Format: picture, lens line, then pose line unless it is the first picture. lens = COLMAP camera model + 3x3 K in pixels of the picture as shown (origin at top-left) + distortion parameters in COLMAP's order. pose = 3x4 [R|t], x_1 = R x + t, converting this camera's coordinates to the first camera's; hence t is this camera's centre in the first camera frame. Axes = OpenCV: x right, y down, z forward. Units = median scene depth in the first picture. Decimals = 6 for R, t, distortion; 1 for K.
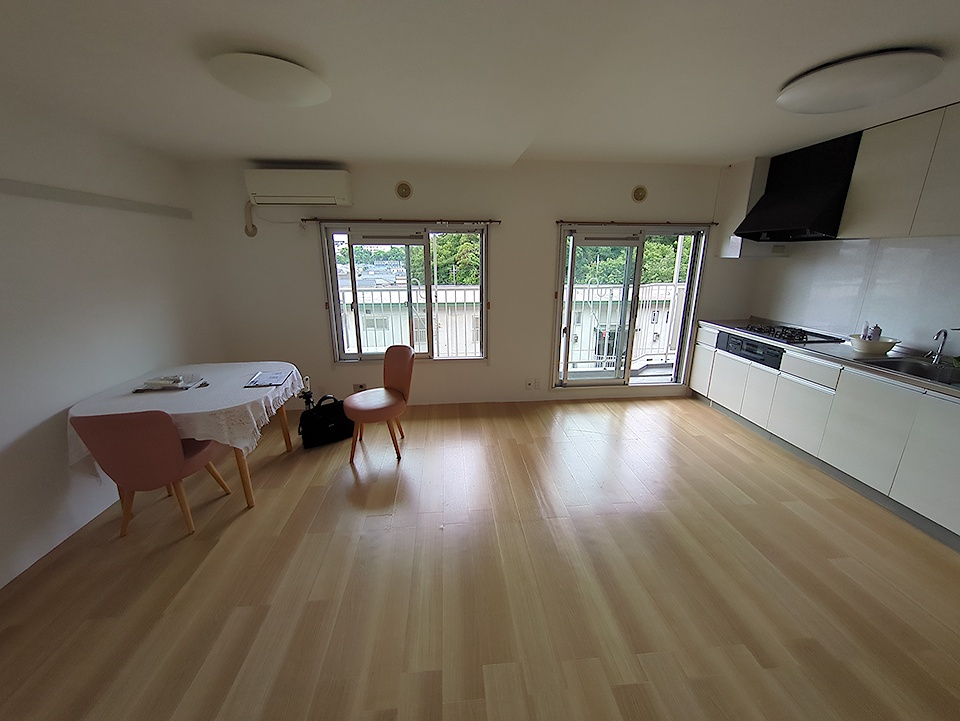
lens RADIAL K [[378.1, 0, 482.1], [0, 378.1, 359.5], [0, 0, 1]] dist [-0.004862, 0.002308]
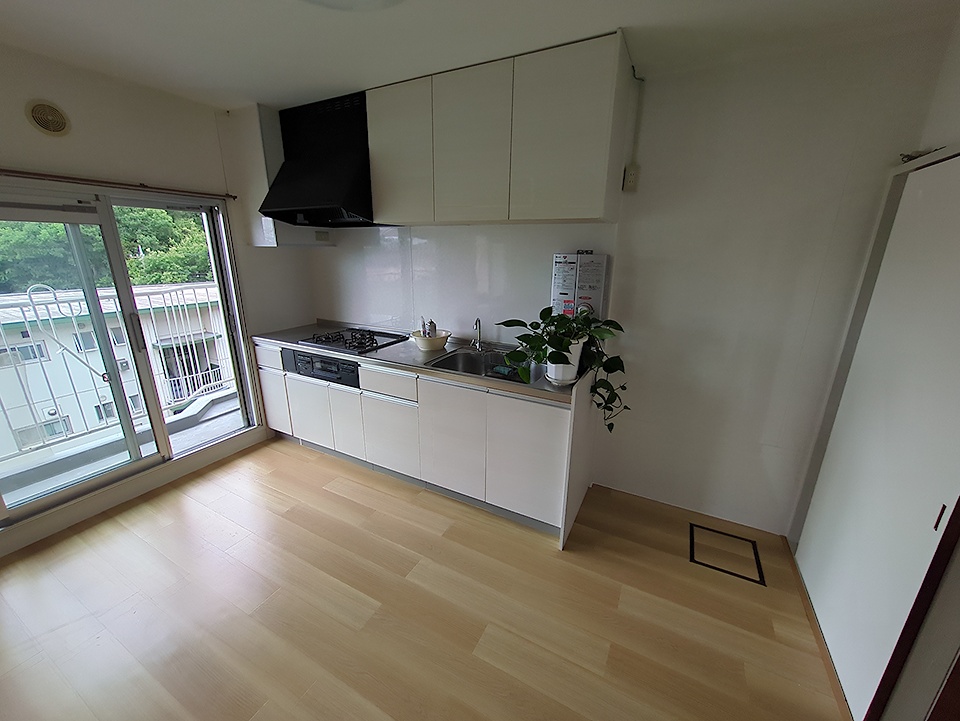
lens RADIAL K [[378.1, 0, 482.1], [0, 378.1, 359.5], [0, 0, 1]] dist [-0.004862, 0.002308]
pose [[0.546230, -0.230775, 0.805218, 0.264789], [0.215099, 0.967708, 0.131429, -0.070859], [-0.809547, 0.101411, 0.578230, 0.285229]]
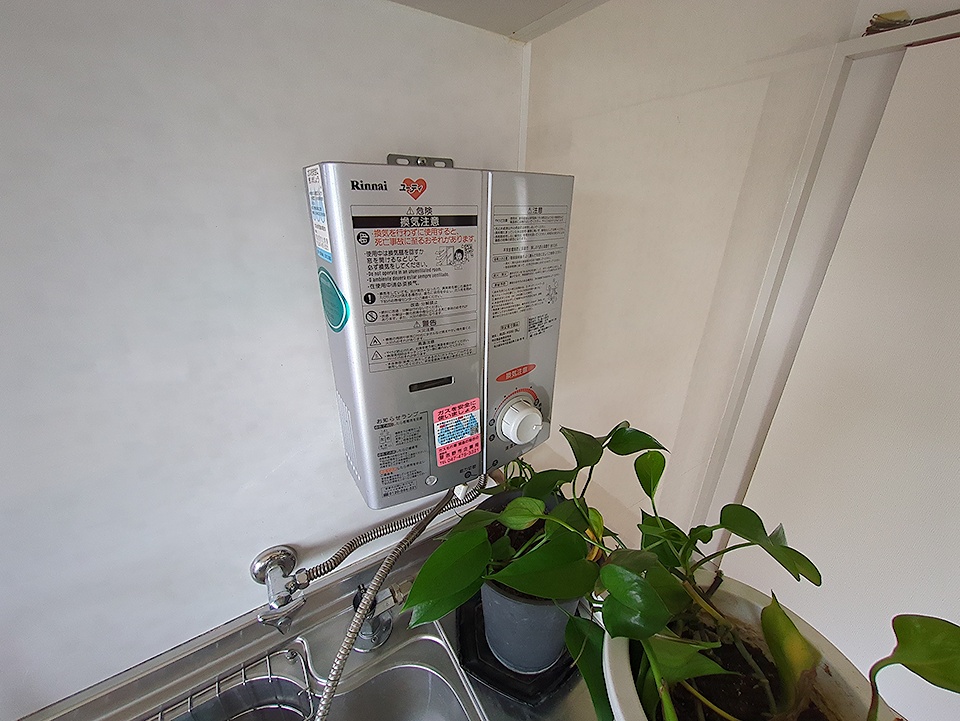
lens RADIAL K [[378.1, 0, 482.1], [0, 378.1, 359.5], [0, 0, 1]] dist [-0.004862, 0.002308]
pose [[-0.459865, -0.355837, 0.813575, 0.749782], [0.224220, 0.839980, 0.494125, -0.128088], [-0.859214, 0.409650, -0.306492, 0.540961]]
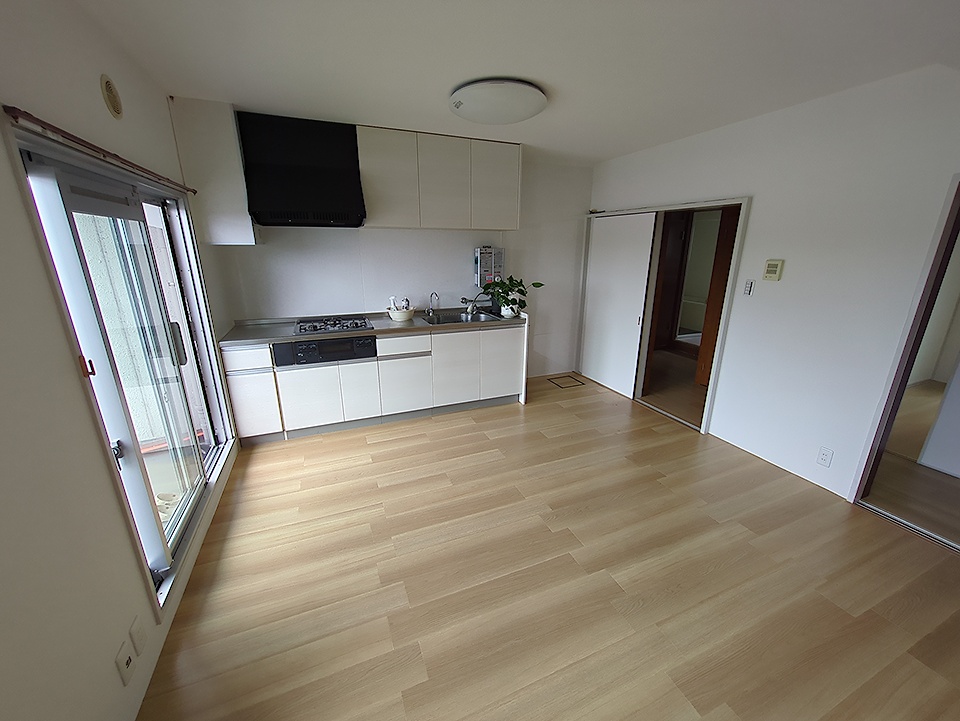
lens RADIAL K [[378.1, 0, 482.1], [0, 378.1, 359.5], [0, 0, 1]] dist [-0.004862, 0.002308]
pose [[-0.296407, -0.275830, 0.914363, -0.198328], [0.251936, 0.900894, 0.353437, -0.221404], [-0.921233, 0.335122, -0.197540, 0.829686]]
